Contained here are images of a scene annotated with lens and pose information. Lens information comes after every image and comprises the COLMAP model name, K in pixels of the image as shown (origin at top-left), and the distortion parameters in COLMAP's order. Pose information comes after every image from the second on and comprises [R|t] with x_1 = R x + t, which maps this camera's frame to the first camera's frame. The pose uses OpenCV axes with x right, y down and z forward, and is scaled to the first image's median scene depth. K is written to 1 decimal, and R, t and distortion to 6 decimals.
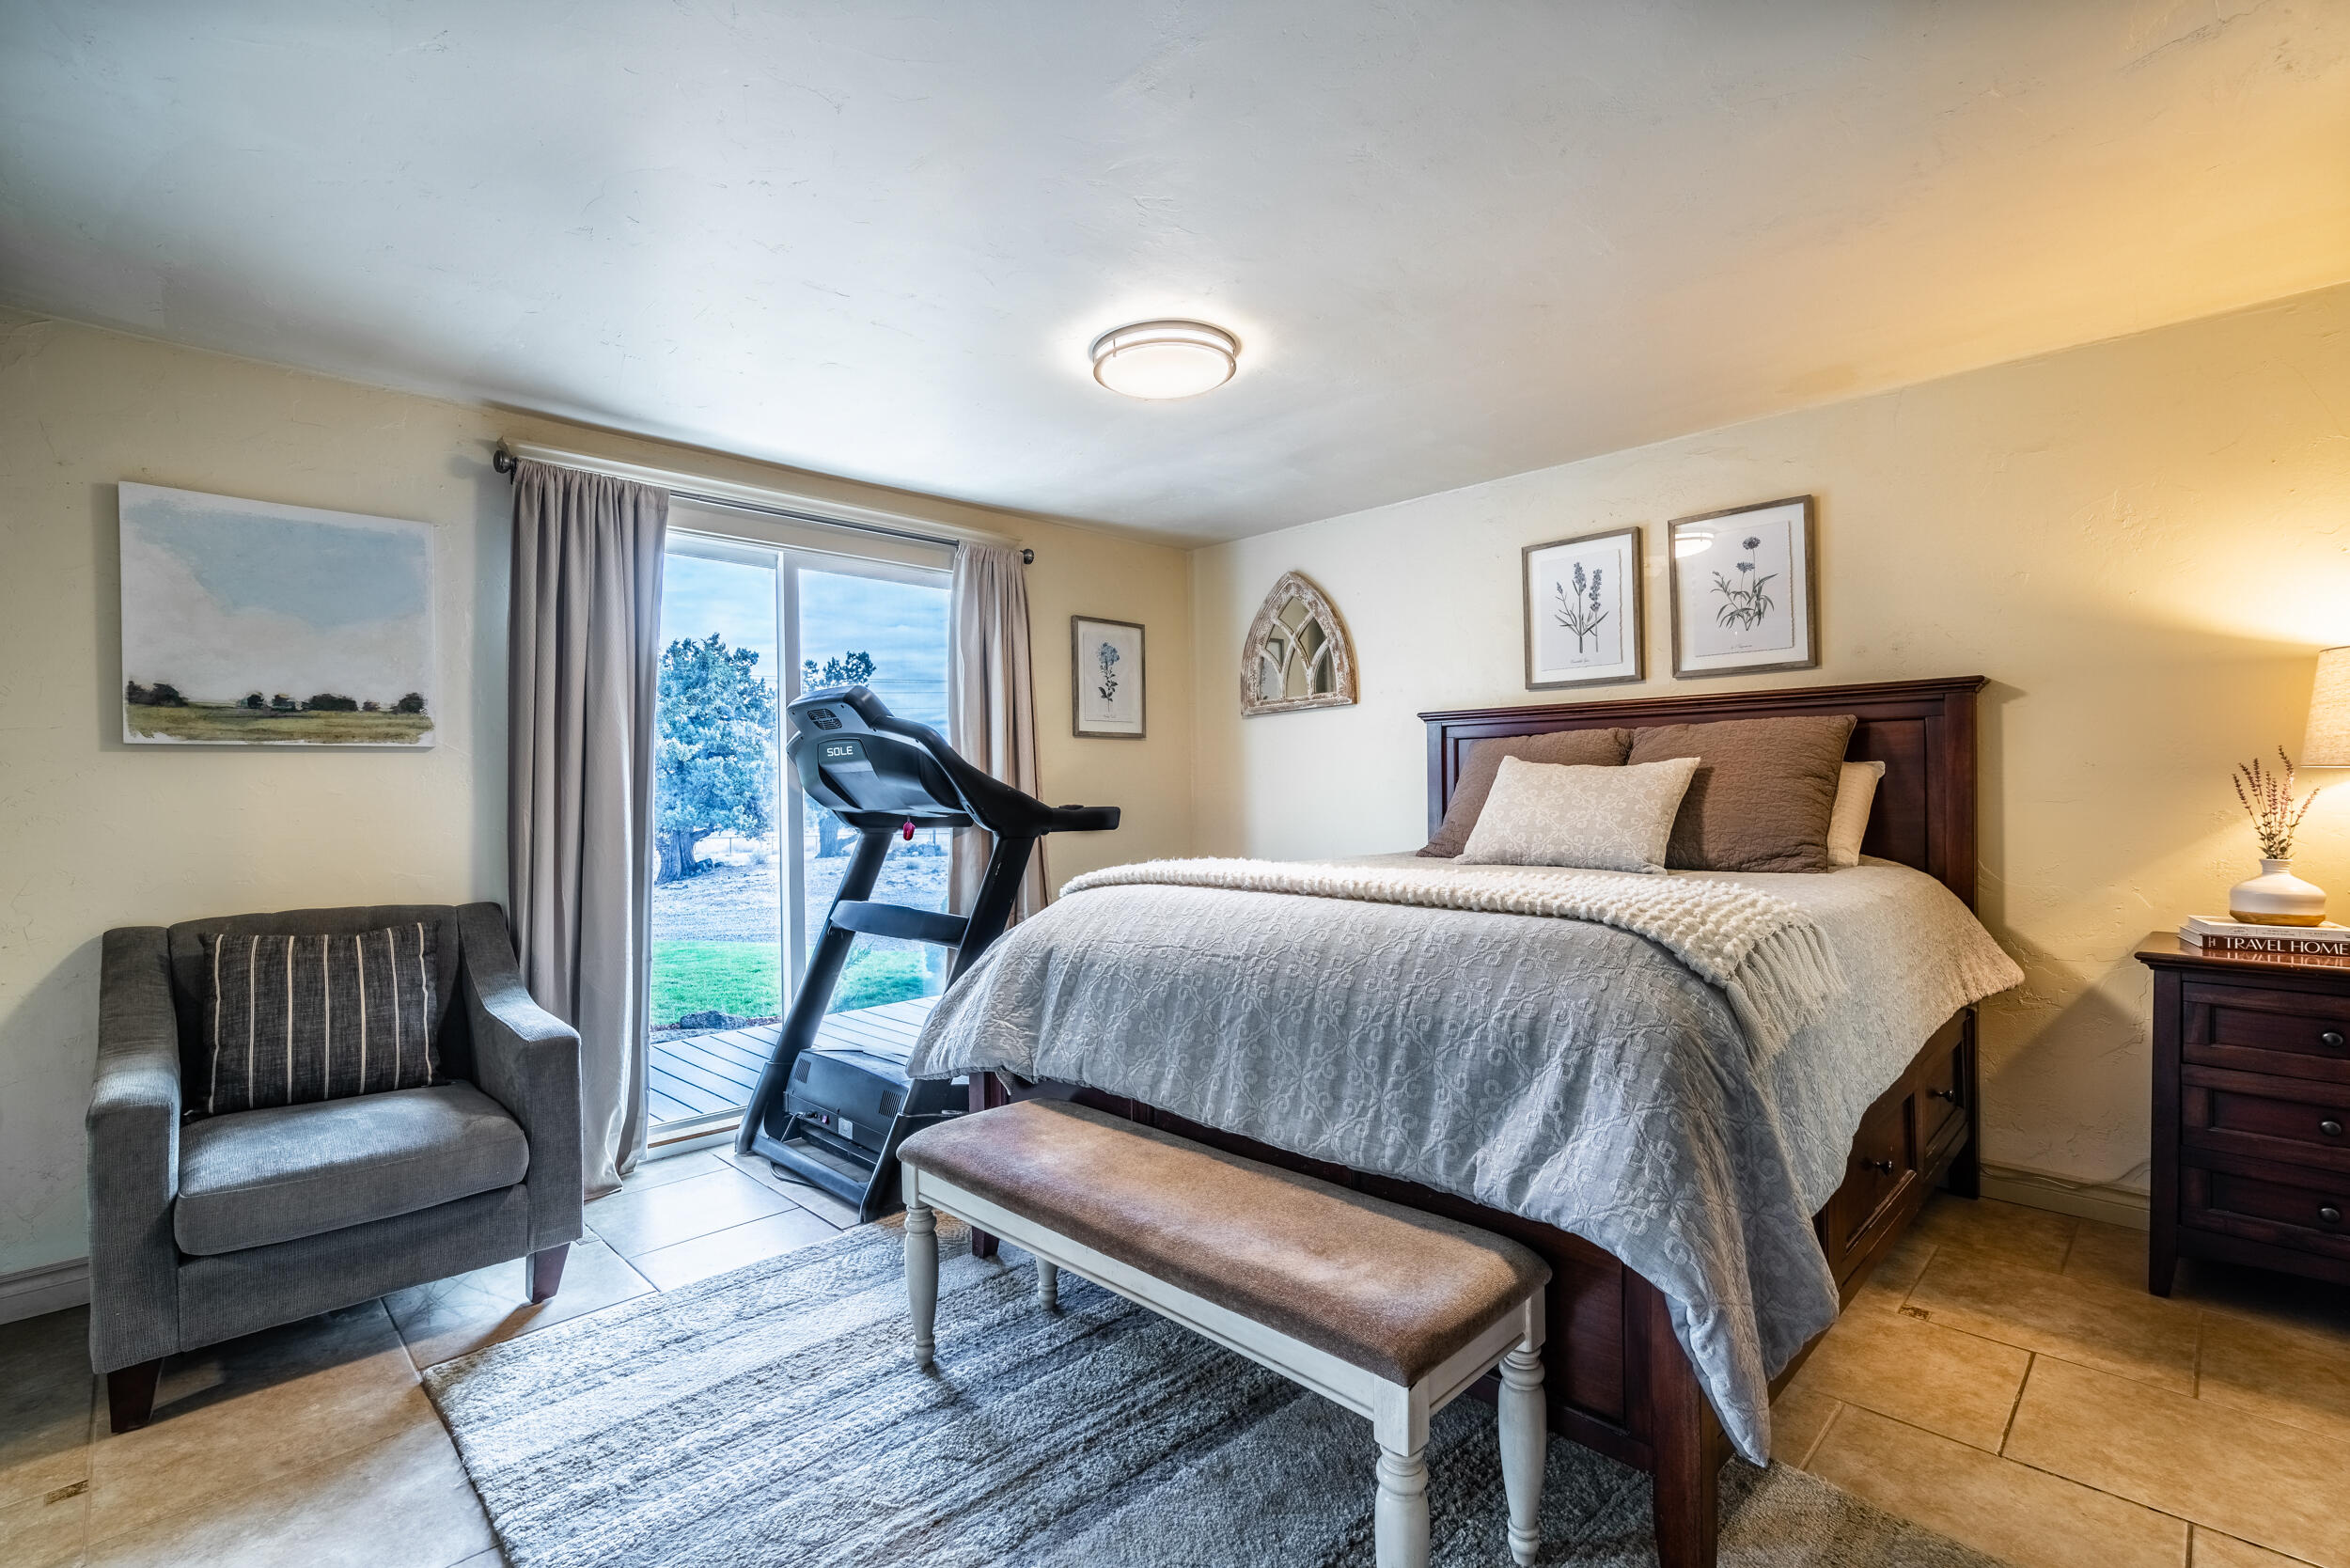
lens RADIAL K [[1057.3, 0, 1168.6], [0, 1057.3, 792.7], [0, 0, 1]] dist [-0.017540, 0.009748]
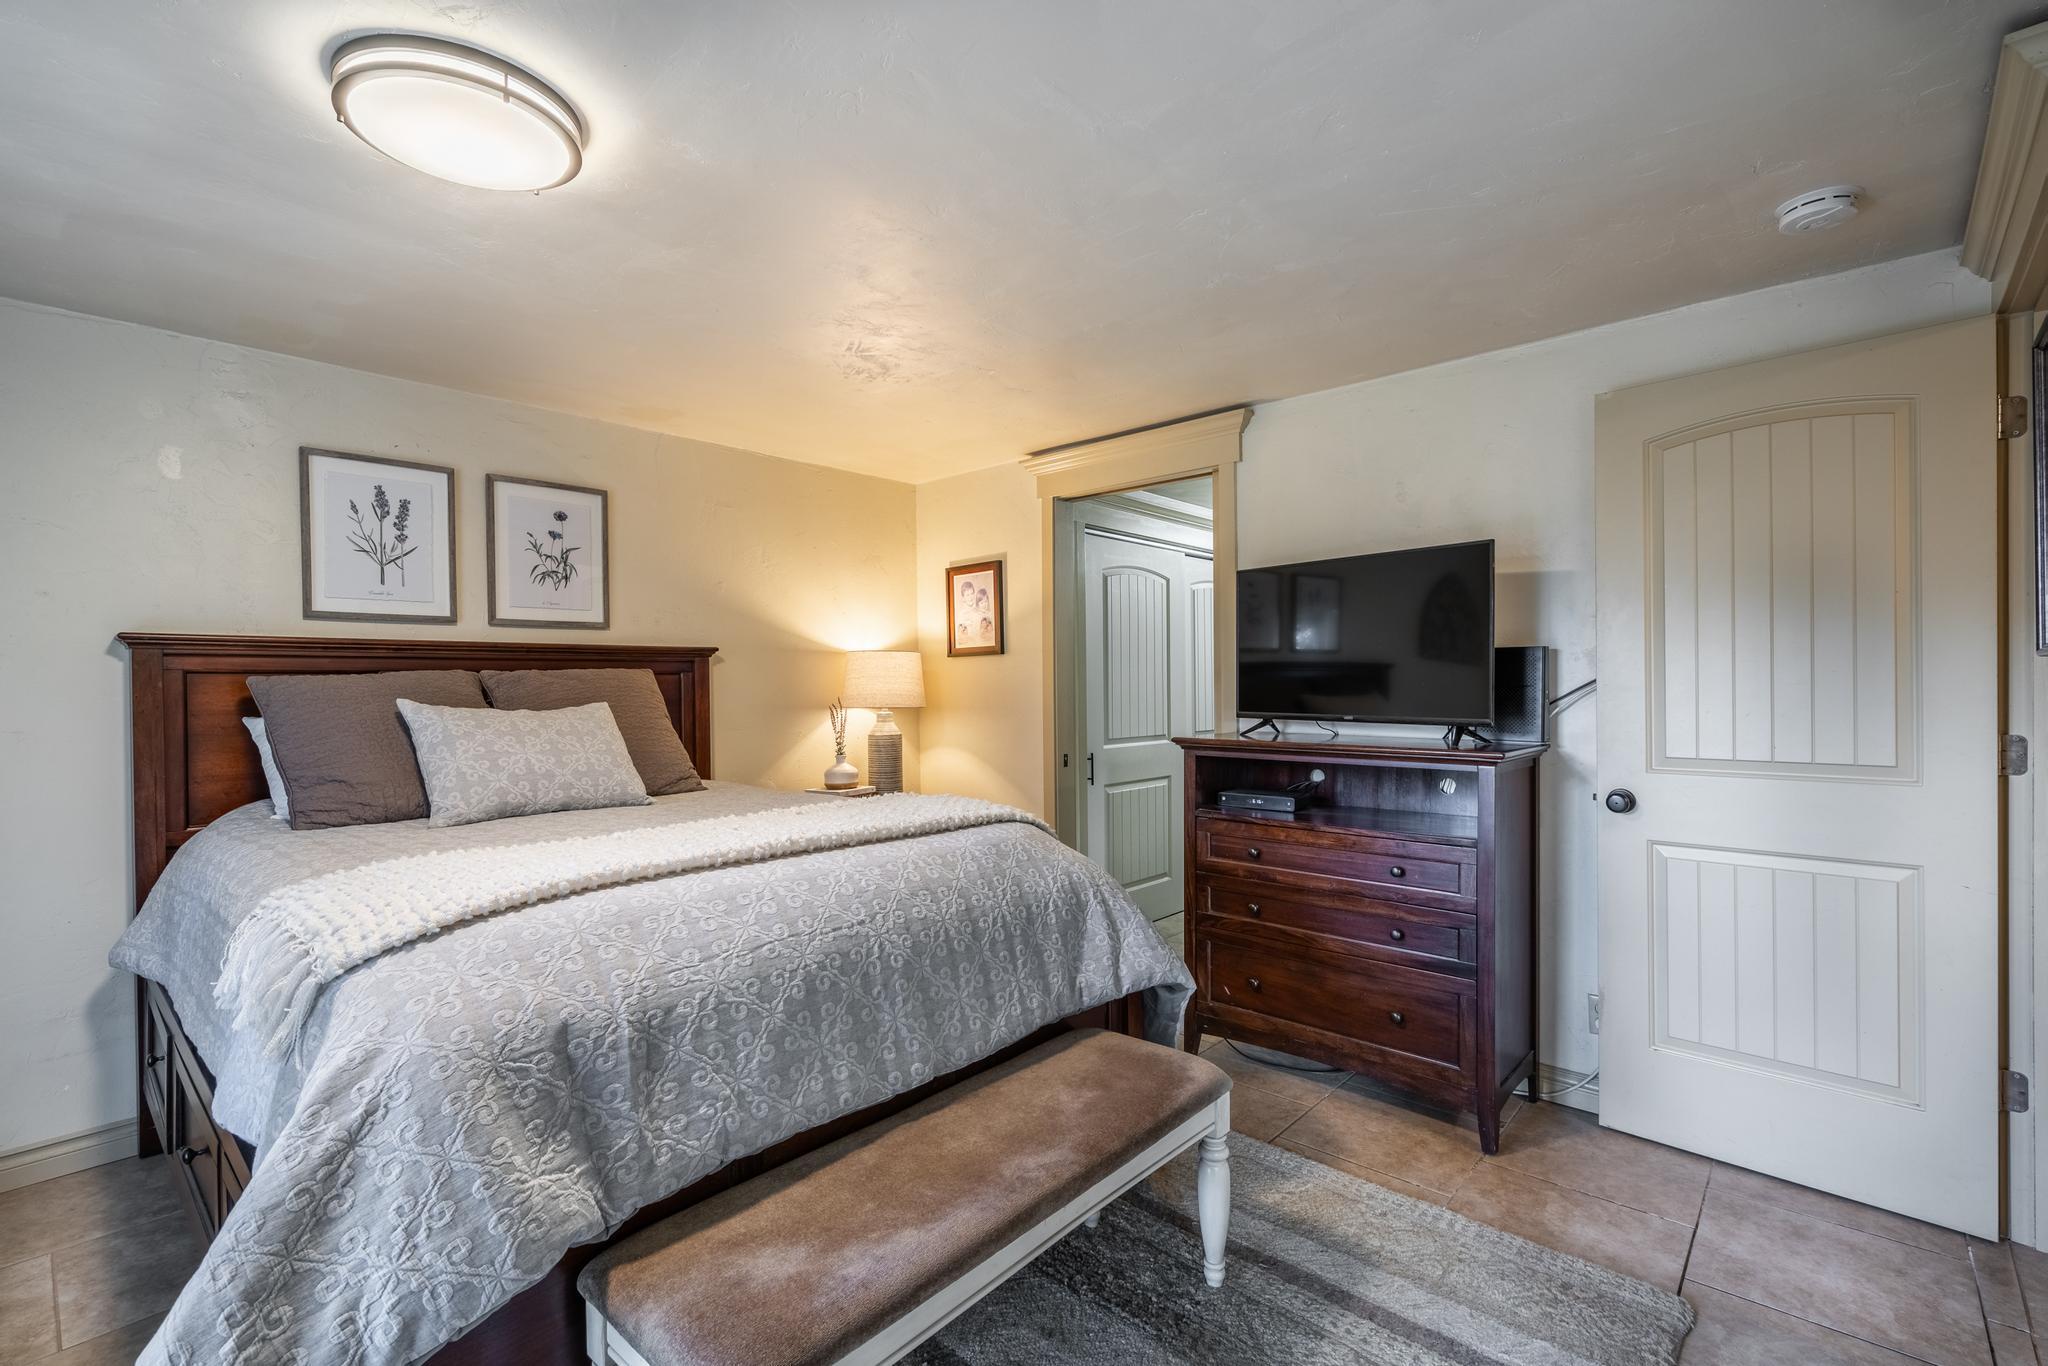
lens RADIAL K [[921.4, 0, 1018.4], [0, 921.4, 690.6], [0, 0, 1]] dist [-0.017540, 0.009748]
pose [[-0.056624, 0.006946, 0.998371, -0.488733], [0.014610, 0.999874, -0.006128, -0.030801], [-0.998289, 0.014239, -0.056719, 0.556183]]
